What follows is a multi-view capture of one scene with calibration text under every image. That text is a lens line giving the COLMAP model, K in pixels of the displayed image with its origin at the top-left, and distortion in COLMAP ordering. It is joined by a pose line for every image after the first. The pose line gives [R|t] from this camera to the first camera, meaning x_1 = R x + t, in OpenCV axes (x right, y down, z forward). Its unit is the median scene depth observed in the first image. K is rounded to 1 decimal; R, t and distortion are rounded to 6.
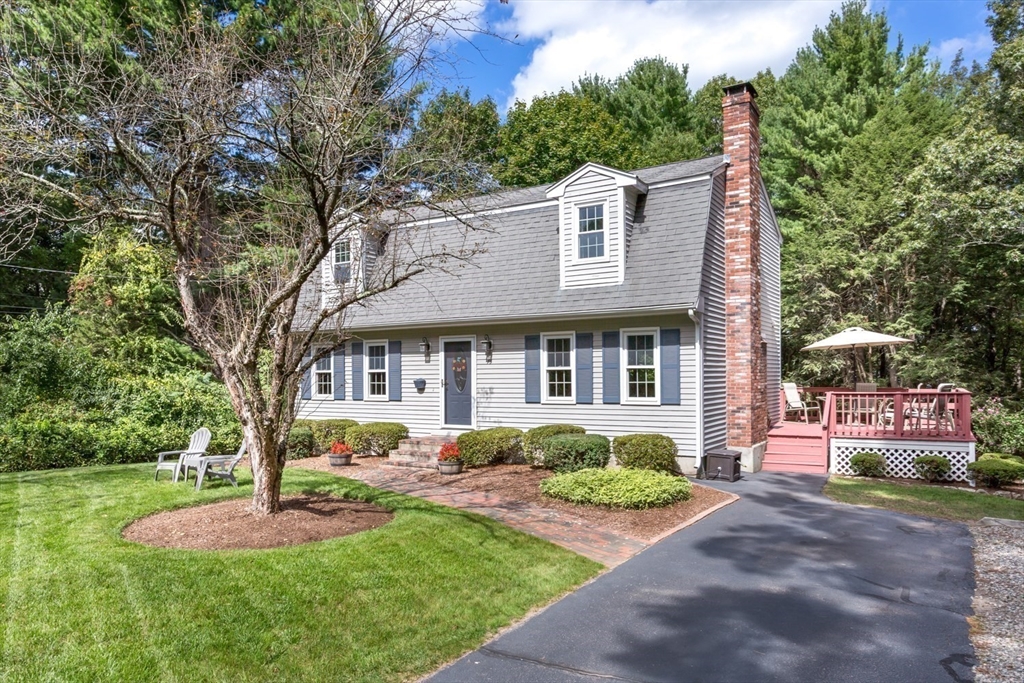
lens RADIAL K [[648.5, 0, 552.2], [0, 648.5, 390.7], [0, 0, 1]] dist [0.003959, -0.002985]
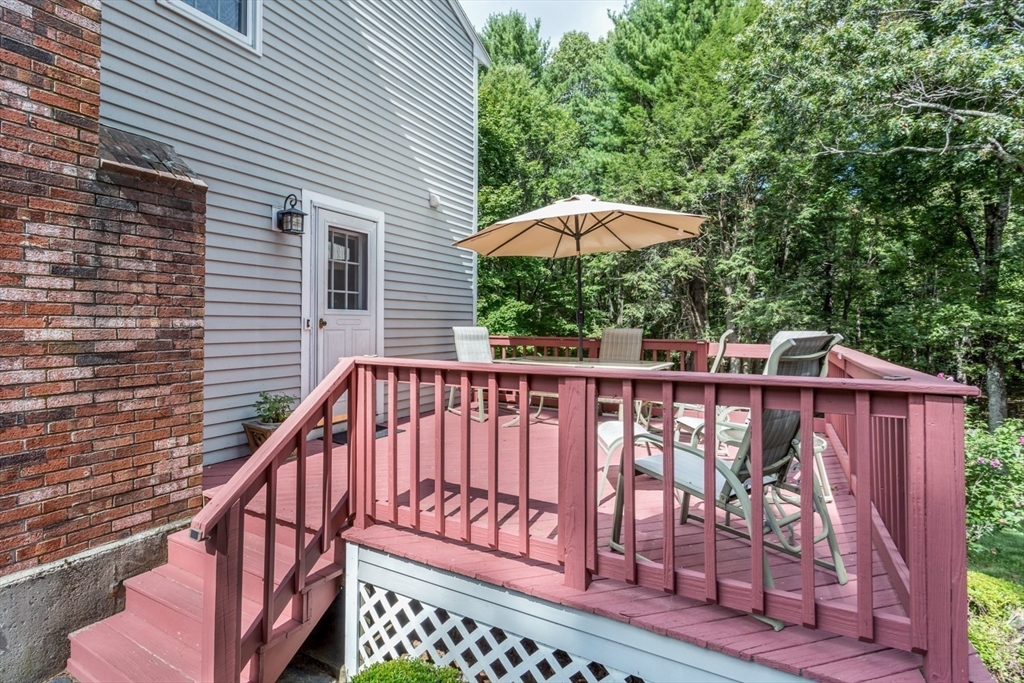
lens RADIAL K [[499.4, 0, 492.5], [0, 499.4, 323.3], [0, 0, 1]] dist [-0.002325, 0.001420]
pose [[0.999838, 0.014245, 0.010969, 0.340075], [-0.014005, 0.999666, -0.021710, -0.006115], [-0.011275, 0.021553, 0.999704, 0.565545]]
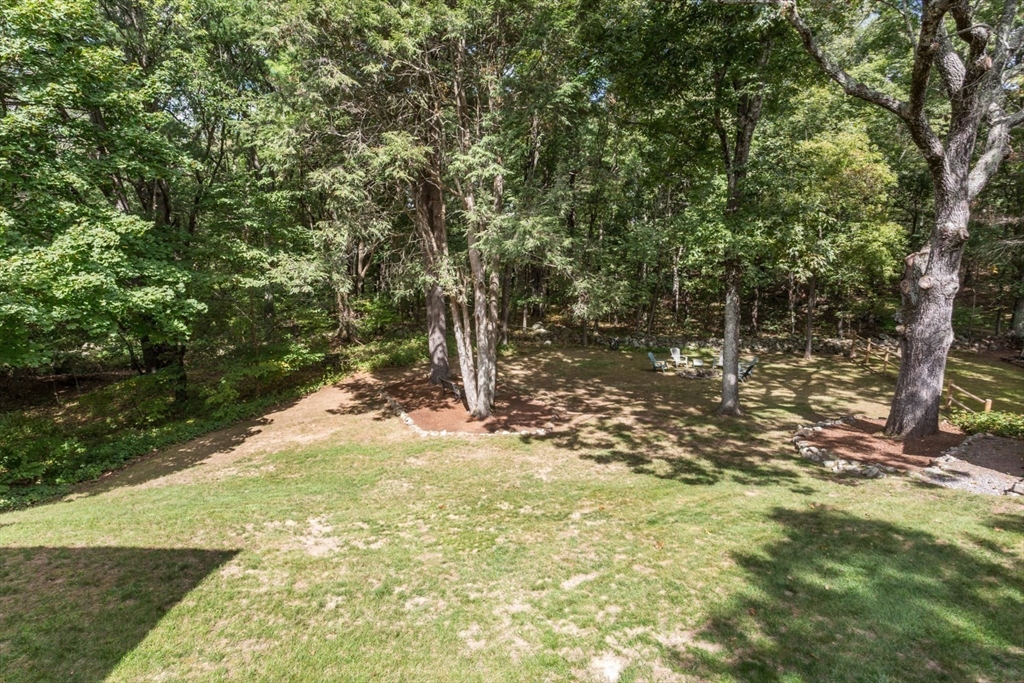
lens RADIAL K [[564.4, 0, 485.7], [0, 564.4, 340.9], [0, 0, 1]] dist [-0.002057, 0.003055]
pose [[0.895757, -0.078116, 0.437627, 0.496591], [0.009827, 0.987679, 0.156185, -0.032771], [-0.444436, -0.135603, 0.885488, 0.846134]]
